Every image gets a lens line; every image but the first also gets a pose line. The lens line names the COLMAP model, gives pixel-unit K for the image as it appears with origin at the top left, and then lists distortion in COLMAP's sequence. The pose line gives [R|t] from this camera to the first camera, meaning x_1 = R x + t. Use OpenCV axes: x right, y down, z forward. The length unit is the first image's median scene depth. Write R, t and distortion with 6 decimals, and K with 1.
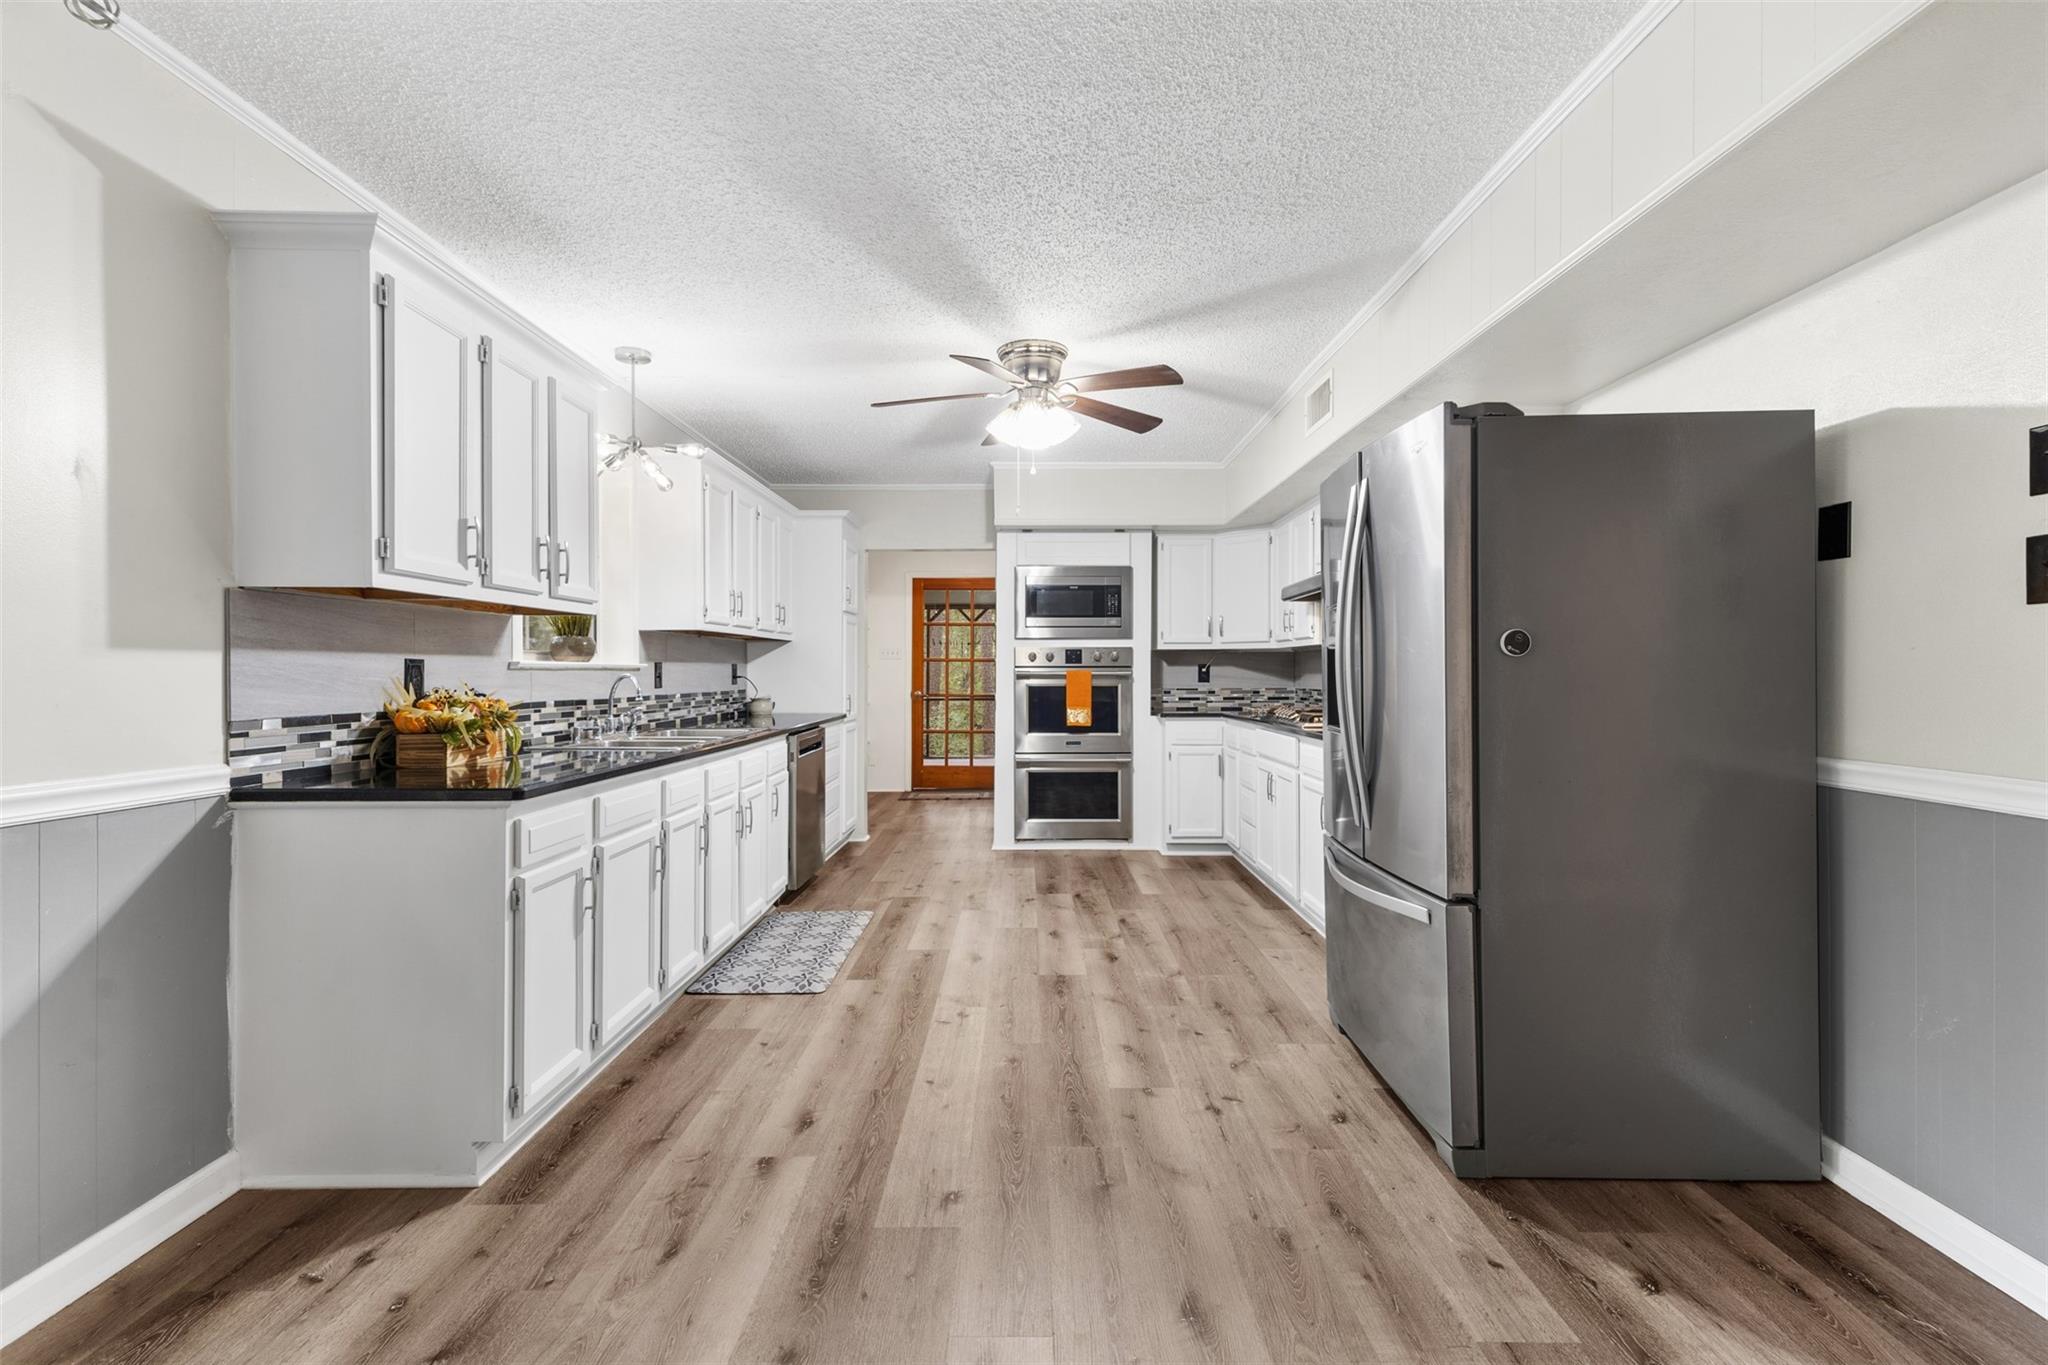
lens RADIAL K [[840.0, 0, 1021.2], [0, 840.0, 674.0], [0, 0, 1]] dist [0.015456, 0.000097]
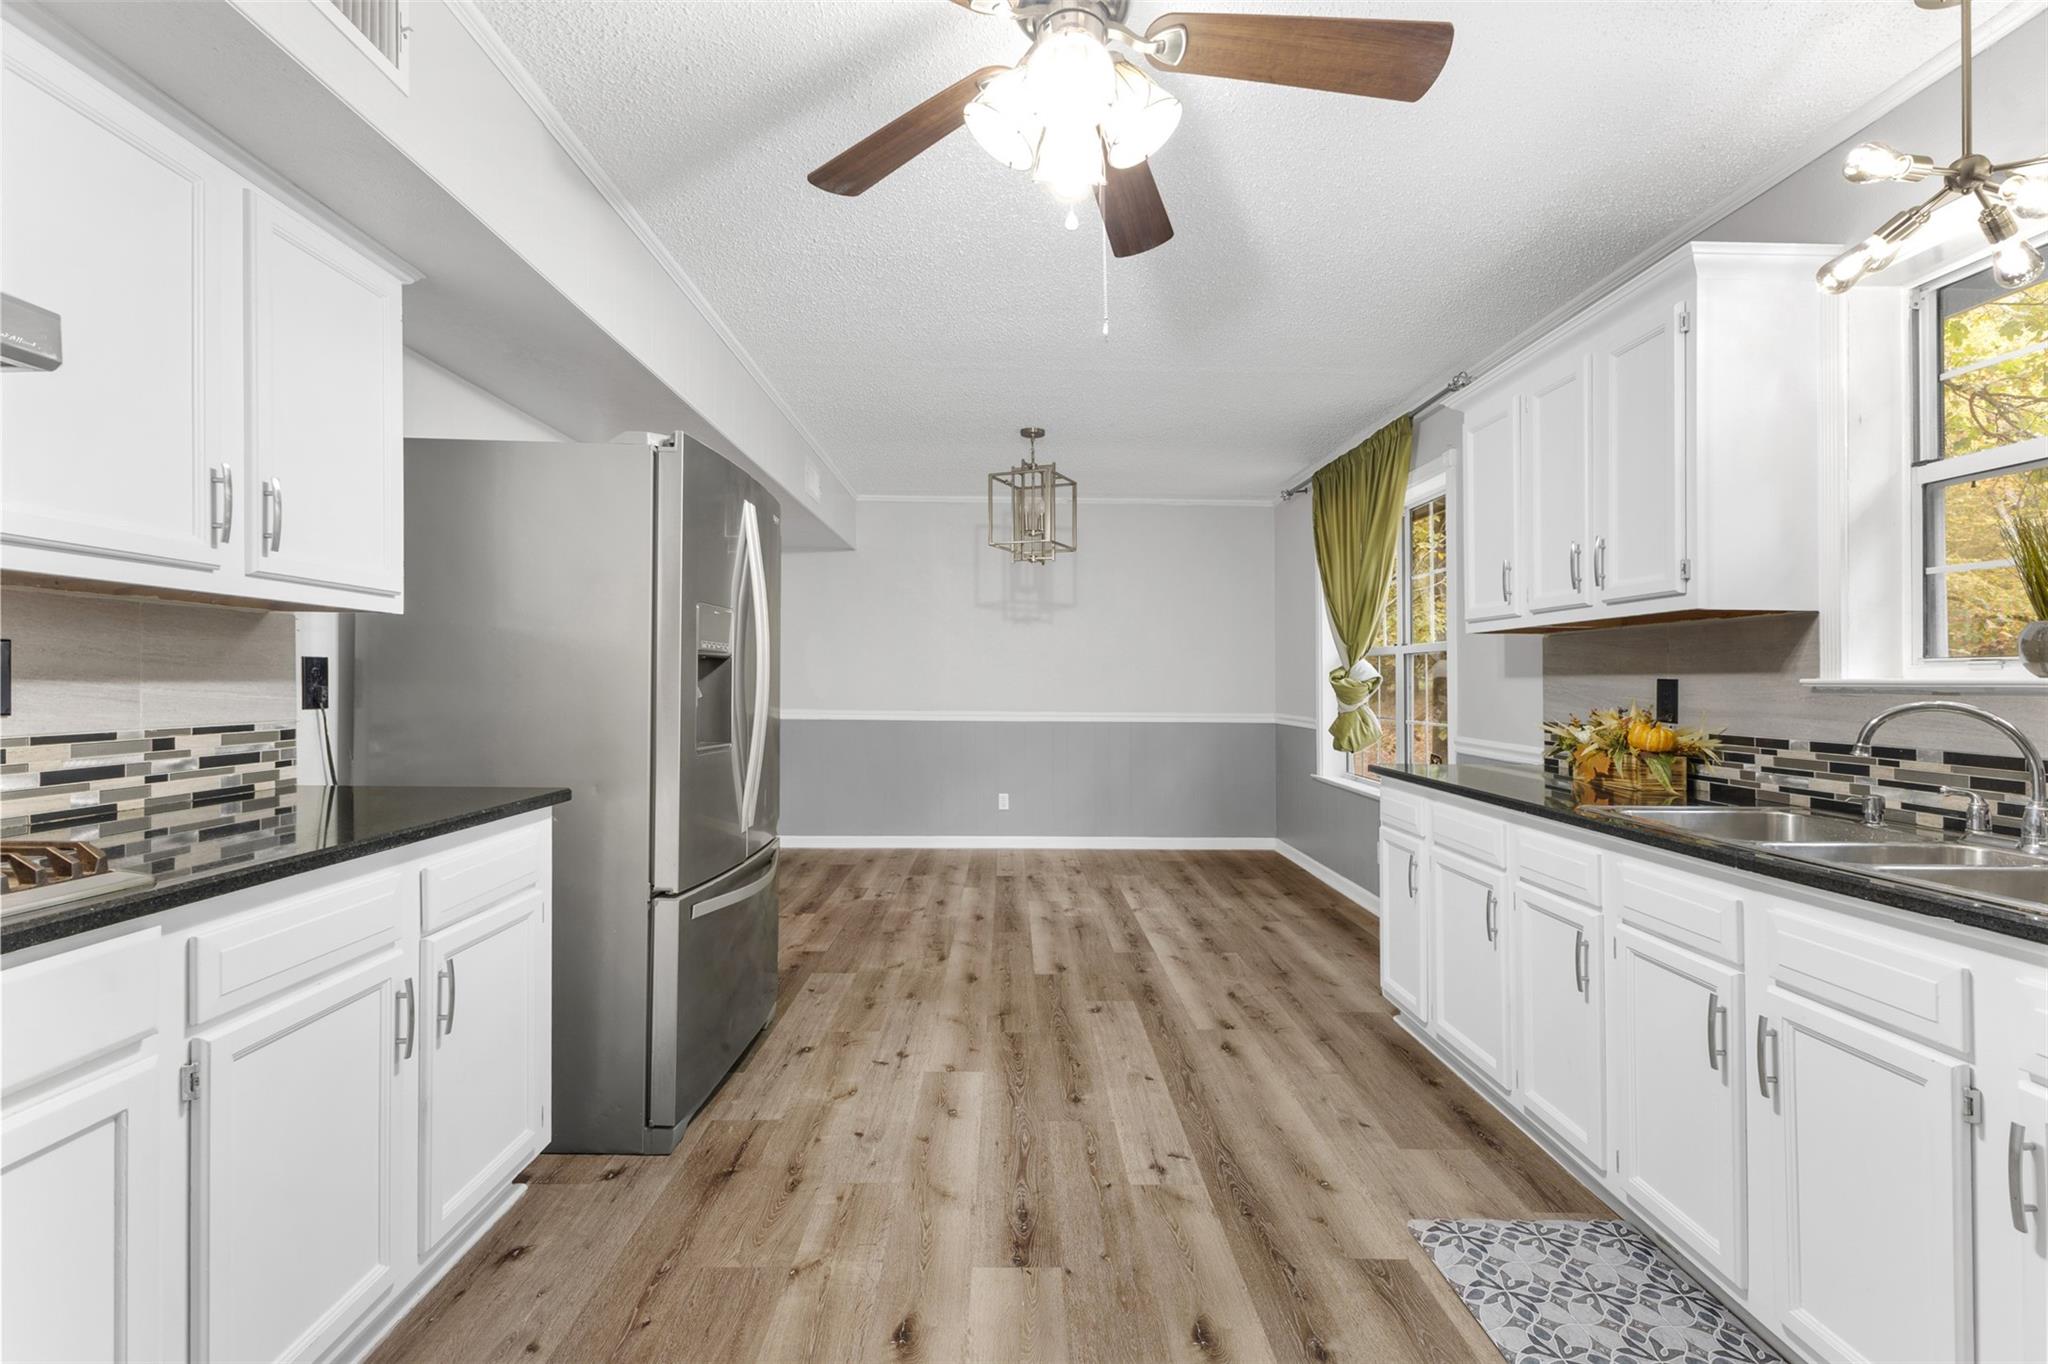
lens RADIAL K [[840.0, 0, 1024.3], [0, 840.0, 676.5], [0, 0, 1]] dist [0.015456, 0.000097]
pose [[-0.999621, -0.008792, -0.026089, 0.082535], [-0.008696, 0.999955, -0.003809, -0.023024], [0.026121, -0.003581, -0.999652, 2.052900]]
